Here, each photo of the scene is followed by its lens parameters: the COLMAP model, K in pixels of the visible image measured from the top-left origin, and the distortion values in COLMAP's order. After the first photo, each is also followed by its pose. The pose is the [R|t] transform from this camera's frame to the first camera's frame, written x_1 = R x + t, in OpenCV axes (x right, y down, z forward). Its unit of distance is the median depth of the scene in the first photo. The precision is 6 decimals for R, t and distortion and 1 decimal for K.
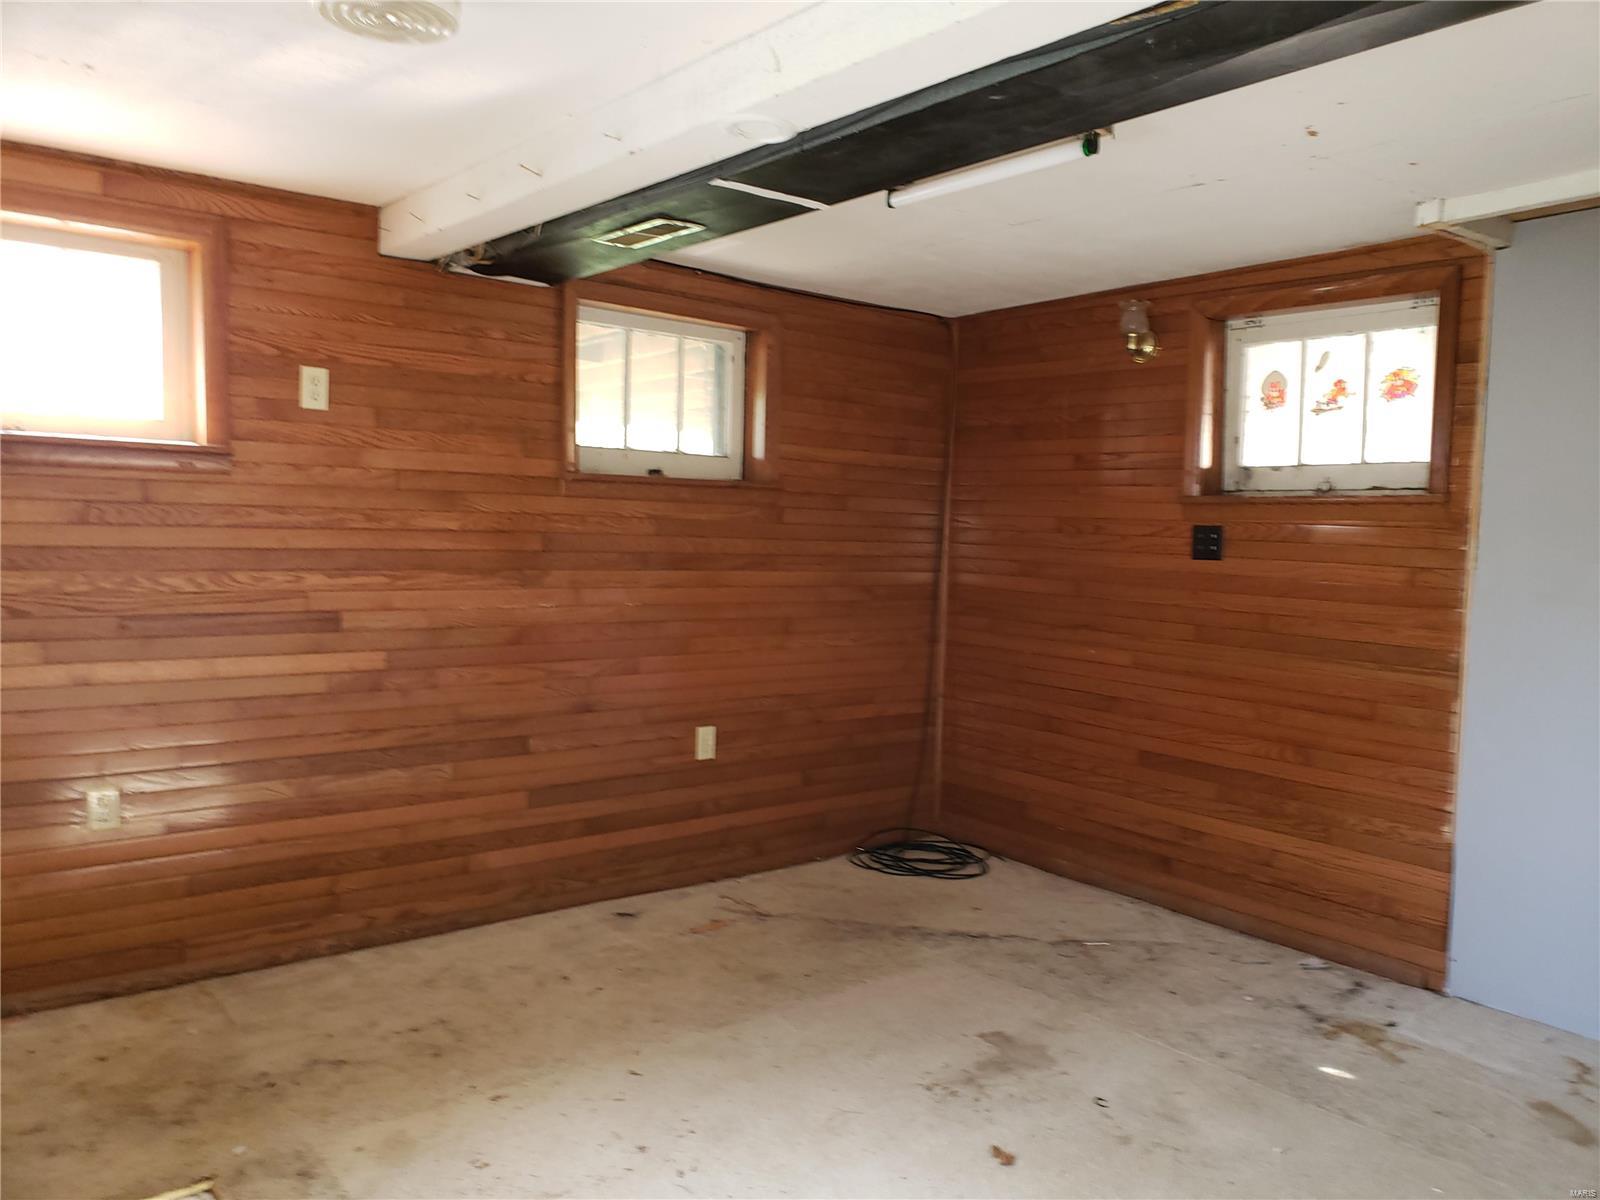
lens RADIAL K [[1235.6, 0, 811.7], [0, 1235.6, 600.0], [0, 0, 1]] dist [0.003998, 0.006860]
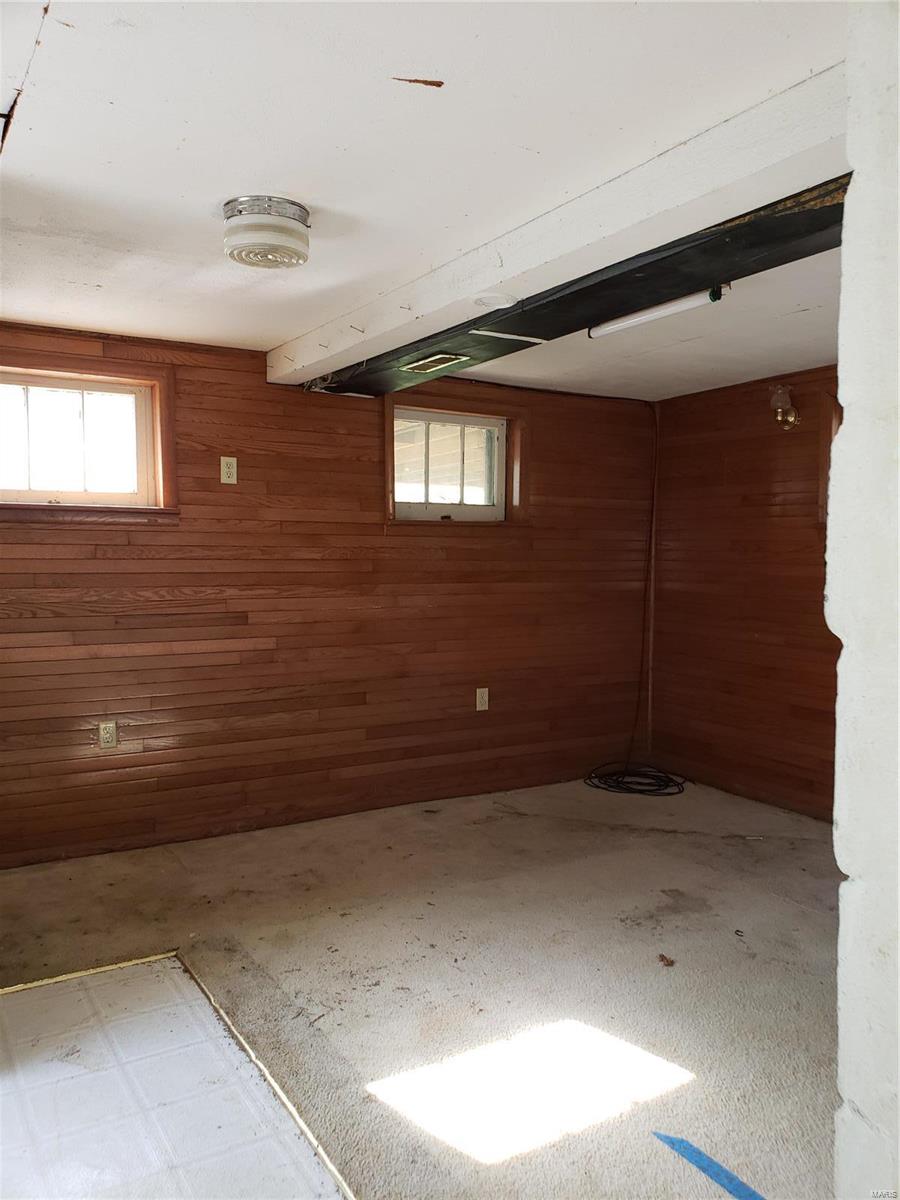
lens RADIAL K [[930.0, 0, 447.5], [0, 930.0, 610.6], [0, 0, 1]] dist [0.047663, -0.046046]
pose [[0.988517, -0.013102, -0.150539, 0.049750], [0.013197, 0.999913, -0.000371, 0.011551], [0.150531, -0.001620, 0.988604, -0.132871]]
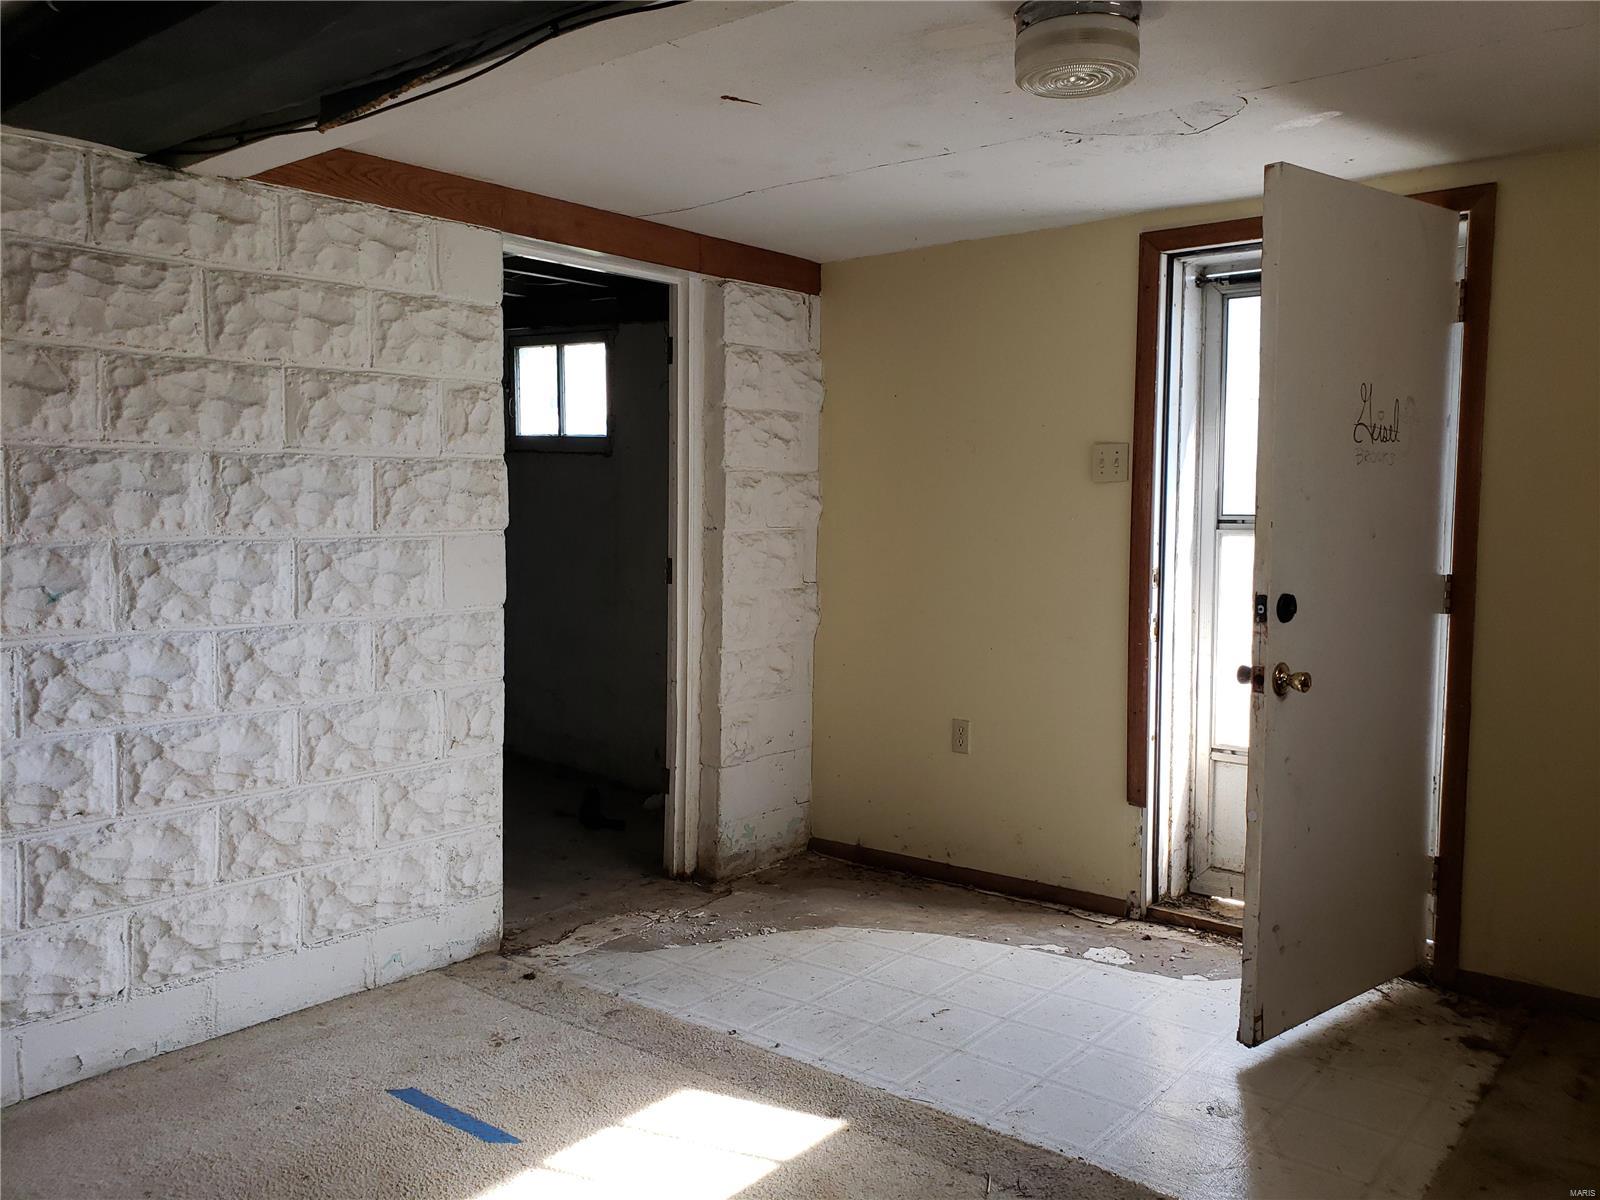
lens RADIAL K [[1250.8, 0, 822.6], [0, 1250.8, 593.5], [0, 0, 1]] dist [0.022669, 0.006779]
pose [[-0.976101, -0.015863, -0.216739, 0.078060], [-0.043993, 0.991107, 0.125588, -0.070765], [0.212819, 0.132122, -0.968118, 1.196965]]
